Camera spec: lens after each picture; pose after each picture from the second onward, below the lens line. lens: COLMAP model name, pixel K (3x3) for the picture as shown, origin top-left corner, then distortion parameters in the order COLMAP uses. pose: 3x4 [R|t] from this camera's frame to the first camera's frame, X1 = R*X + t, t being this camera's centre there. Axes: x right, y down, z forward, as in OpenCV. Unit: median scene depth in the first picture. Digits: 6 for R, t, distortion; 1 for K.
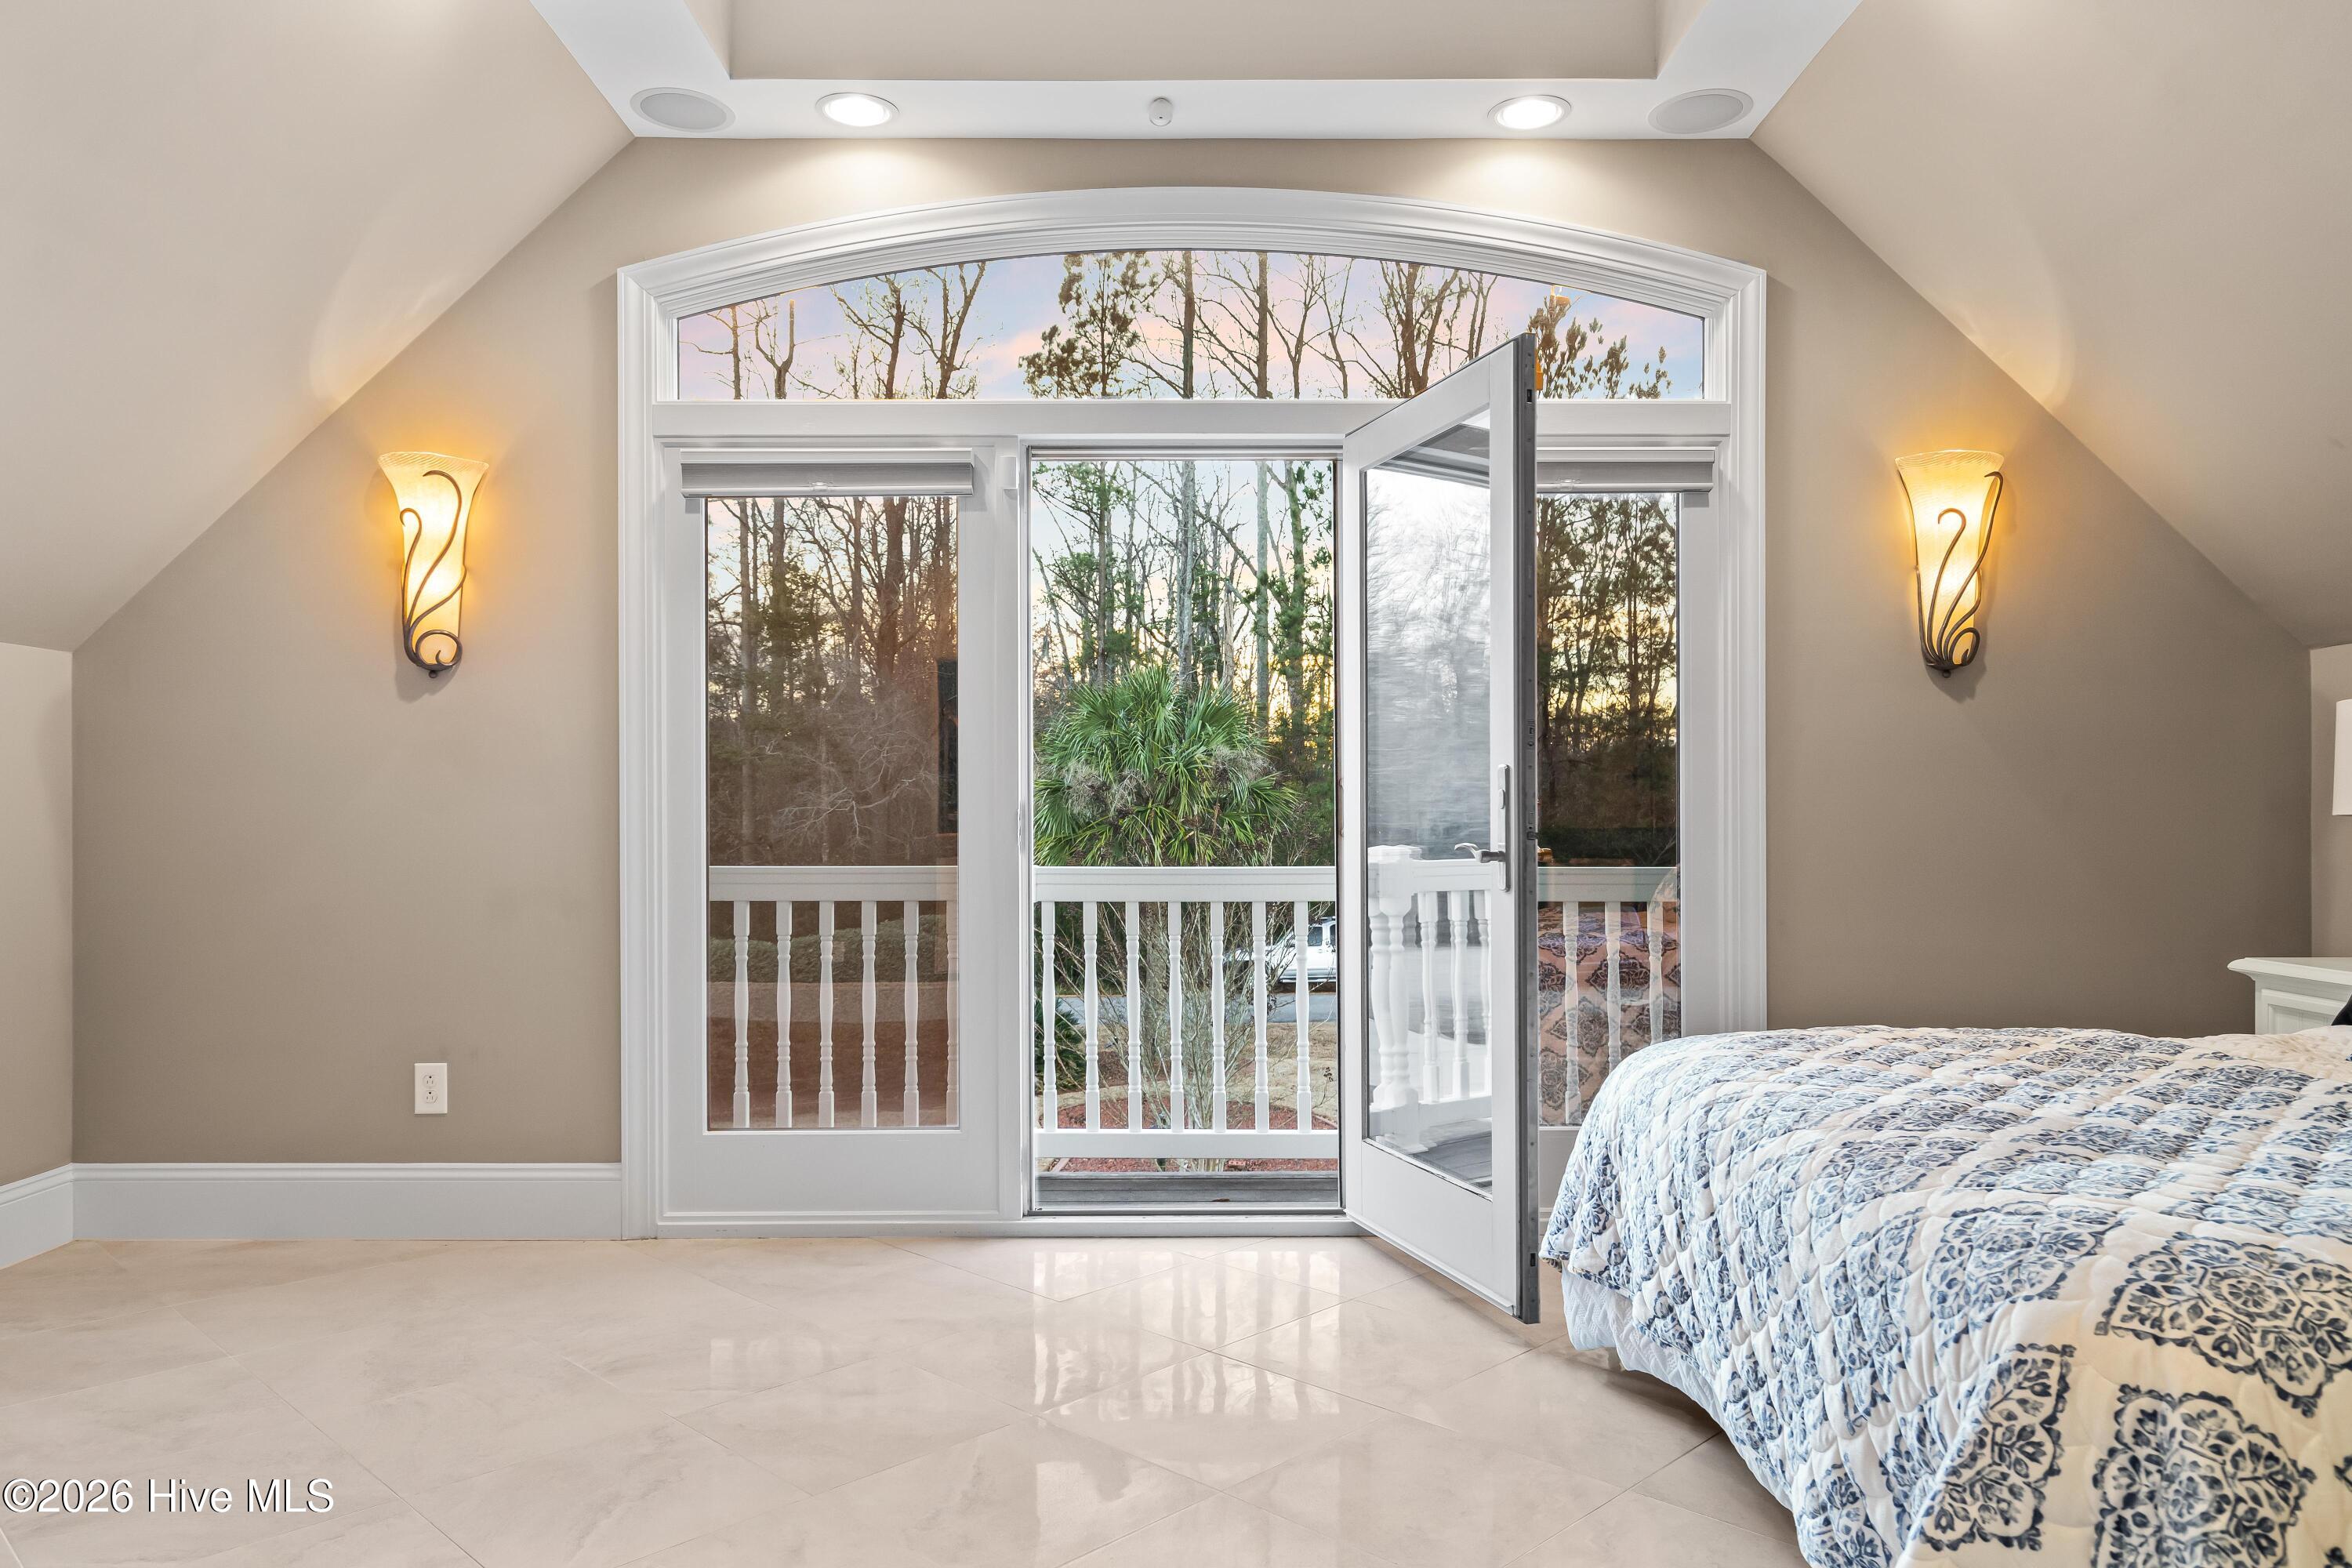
lens RADIAL K [[1557.8, 0, 1178.7], [0, 1557.8, 817.5], [0, 0, 1]] dist [0.010482, -0.000448]
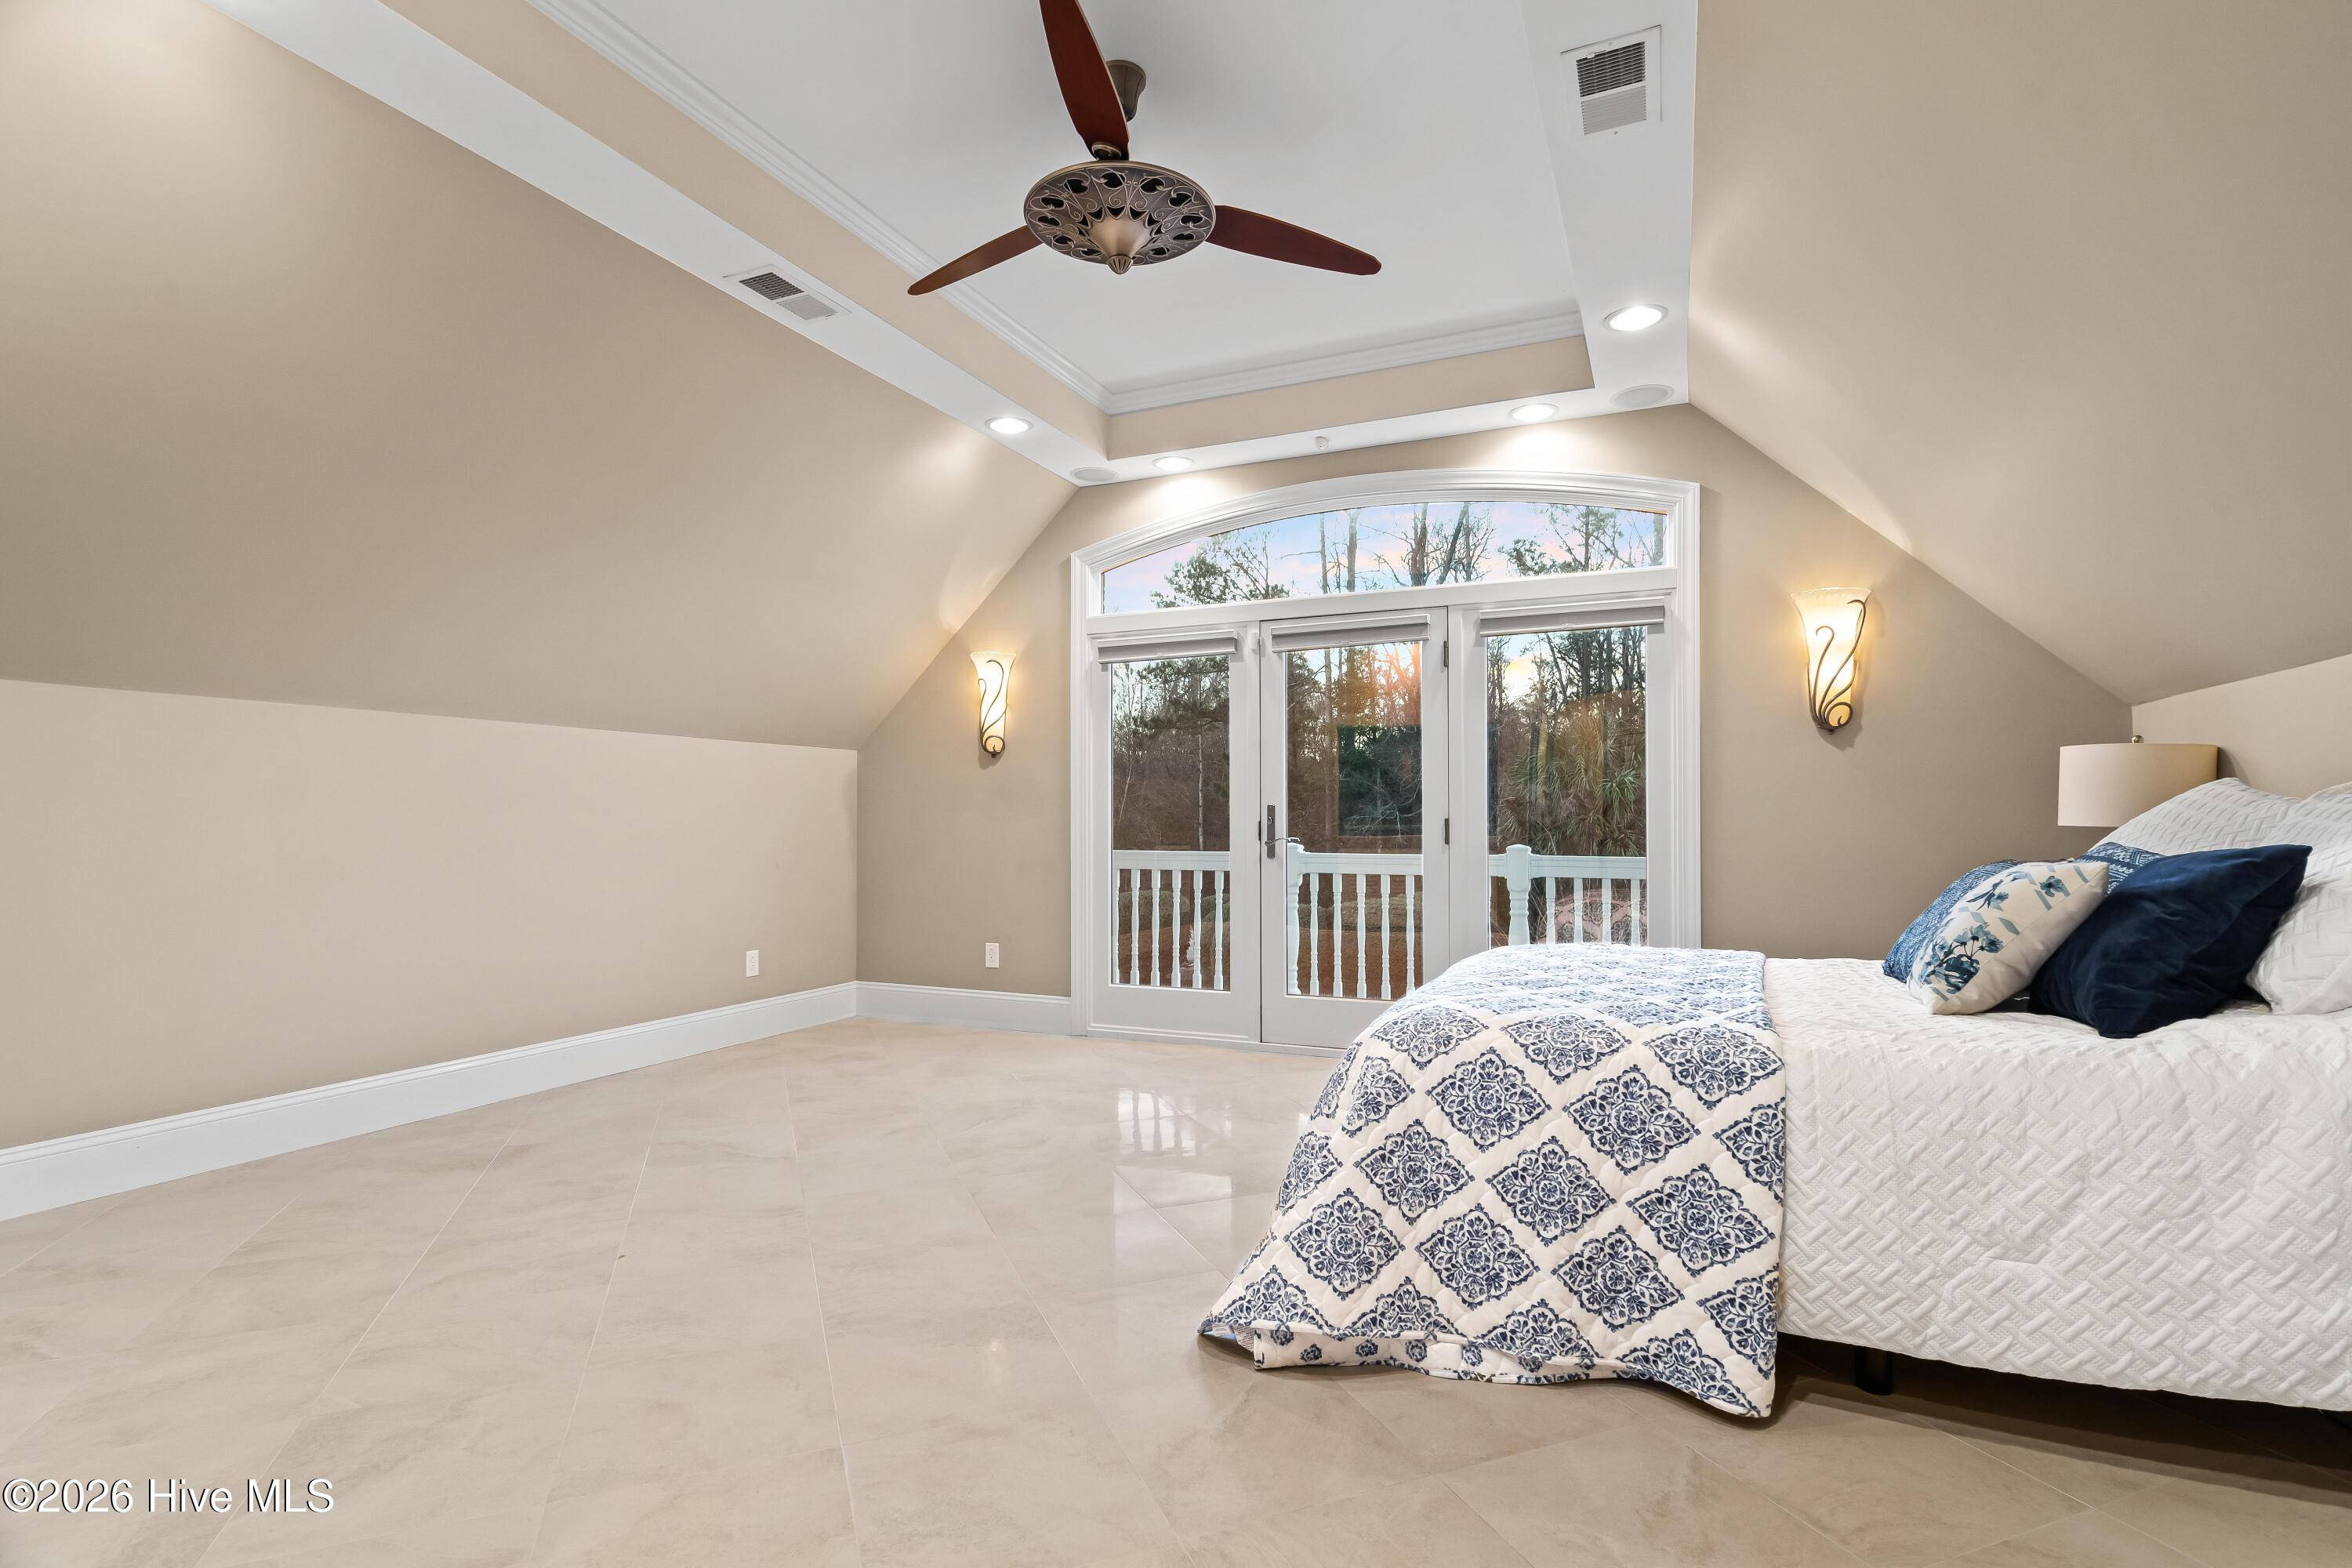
lens RADIAL K [[1108.2, 0, 1177.7], [0, 1108.2, 815.1], [0, 0, 1]] dist [-0.000931, -0.000059]
pose [[0.913207, -0.002181, -0.407491, 0.348606], [-0.000718, 0.999976, -0.006962, -0.003319], [0.407496, 0.006650, 0.913183, -0.247077]]
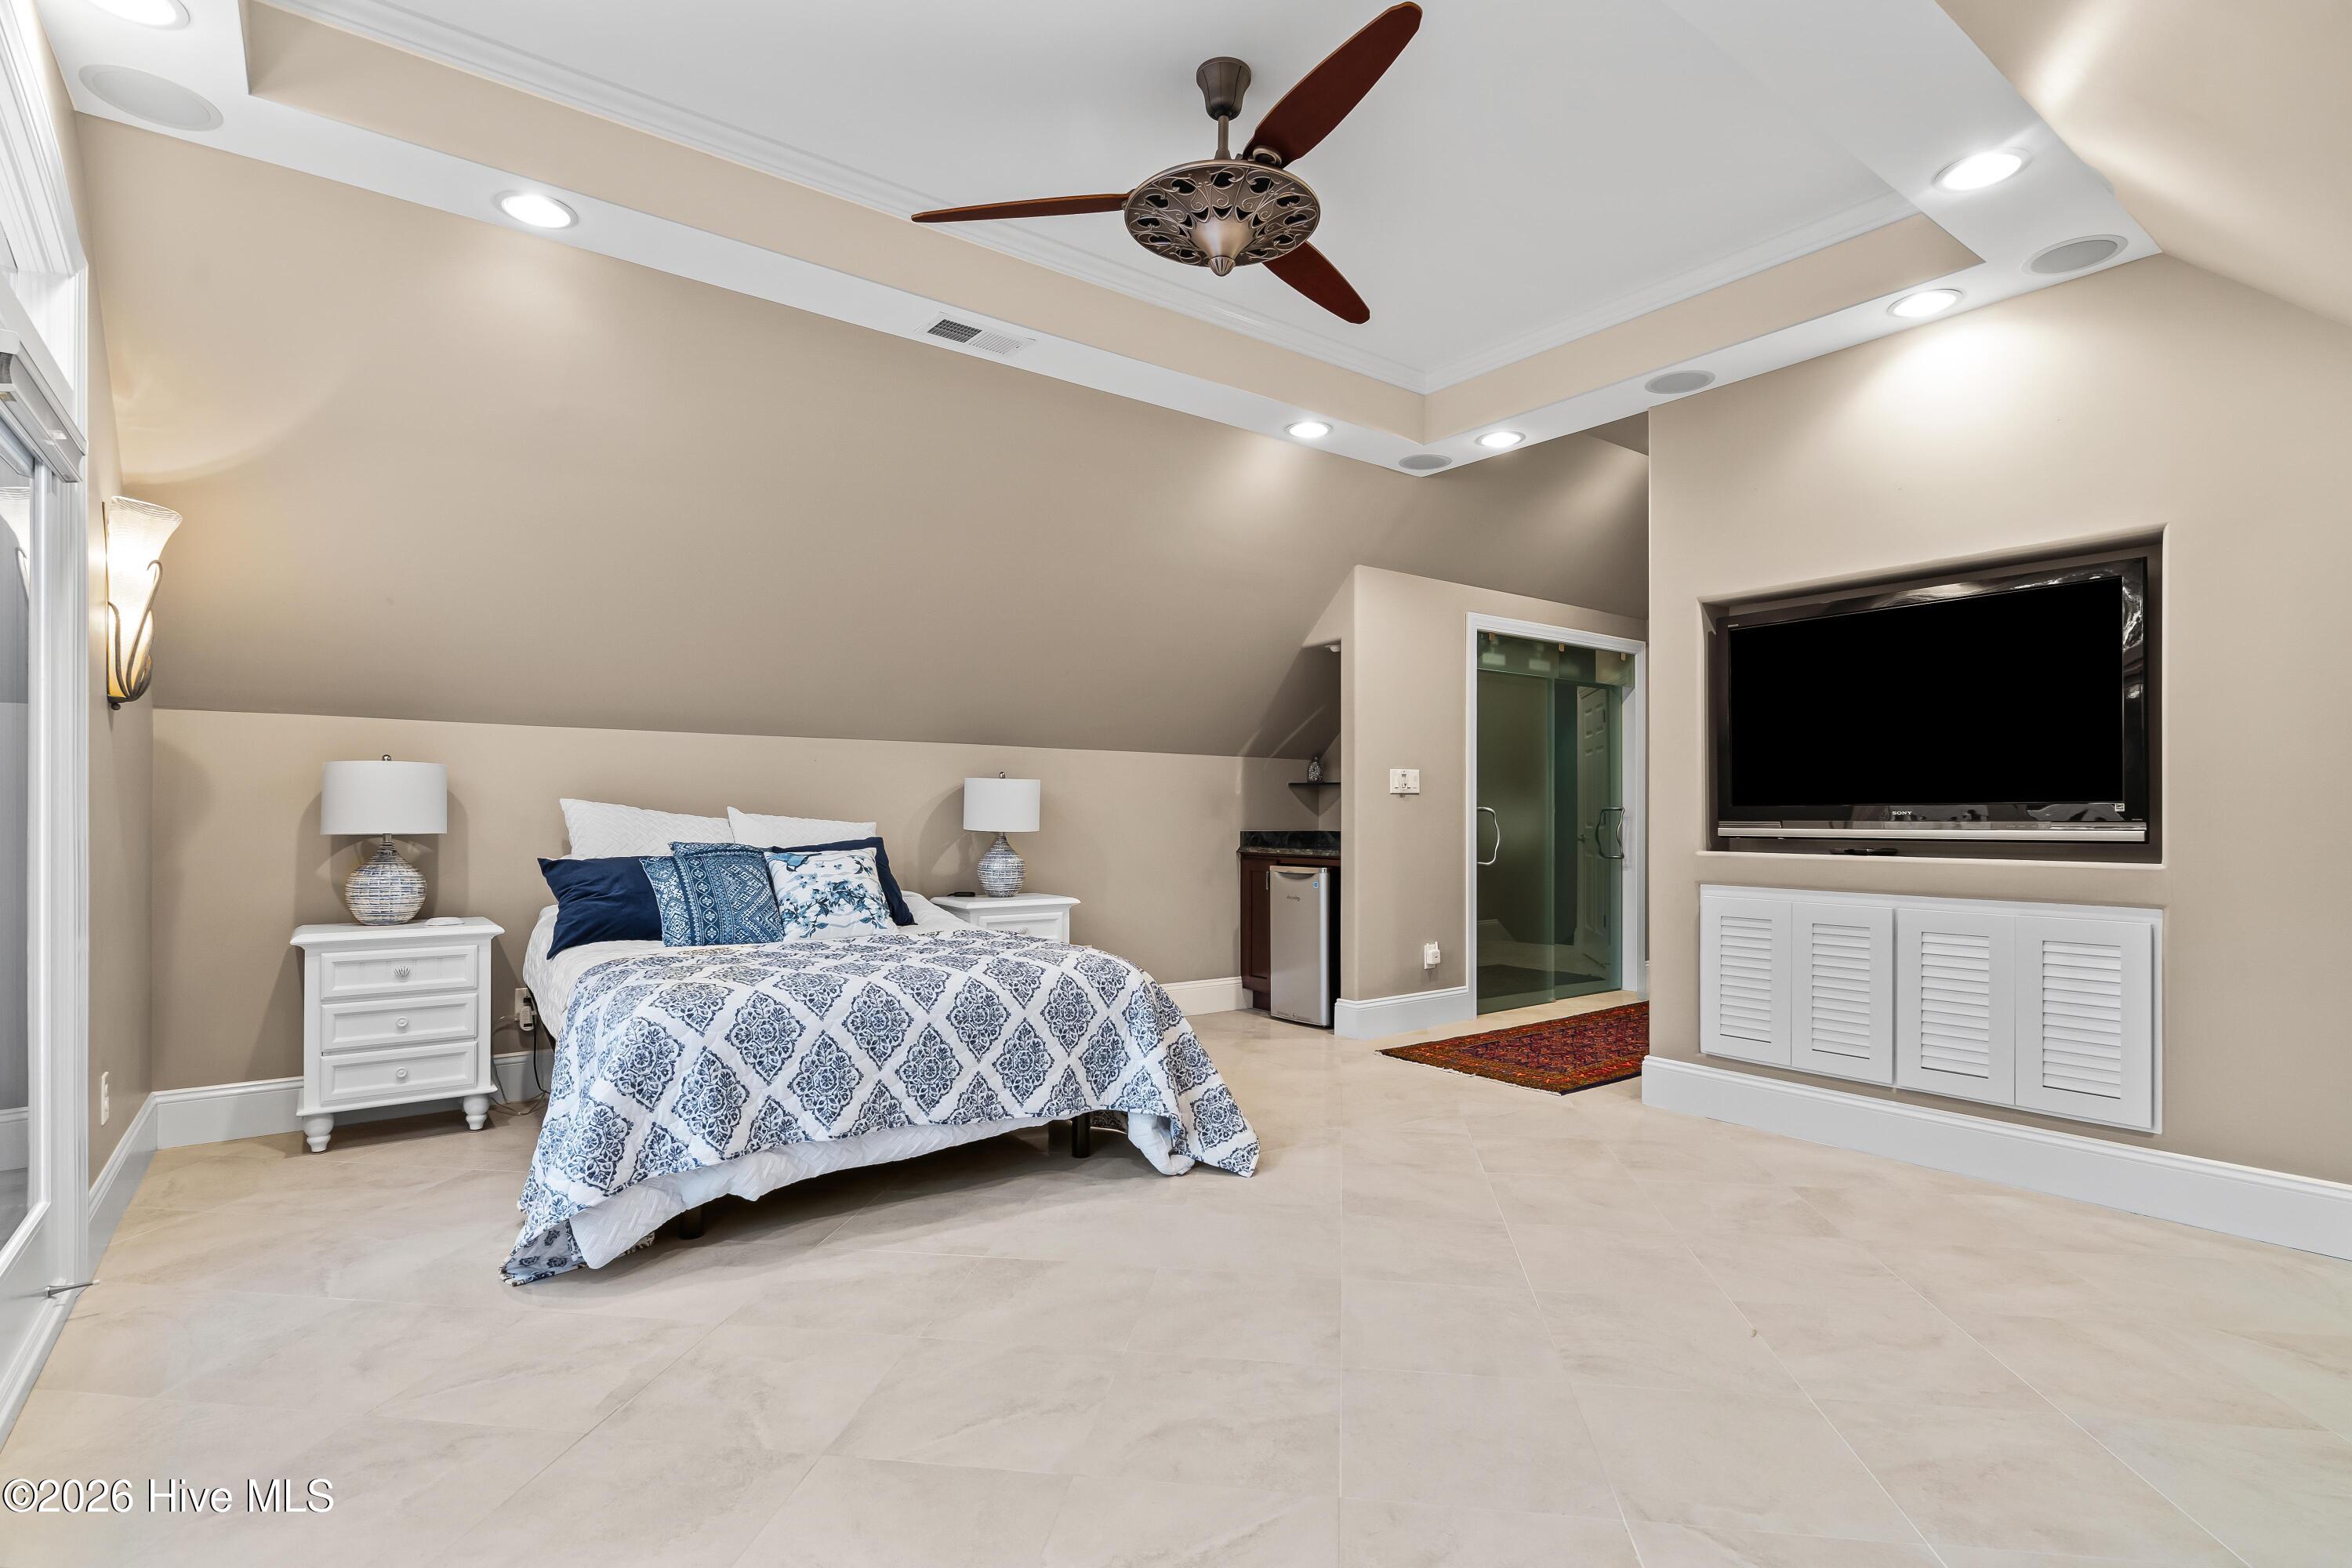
lens RADIAL K [[1153.4, 0, 1177.9], [0, 1153.4, 813.7], [0, 0, 1]] dist [-0.003049, 0.000065]
pose [[-0.596362, 0.000469, 0.802716, -0.574596], [-0.000587, 0.999999, -0.001020, -0.017476], [-0.802715, -0.001079, -0.596361, 0.882198]]
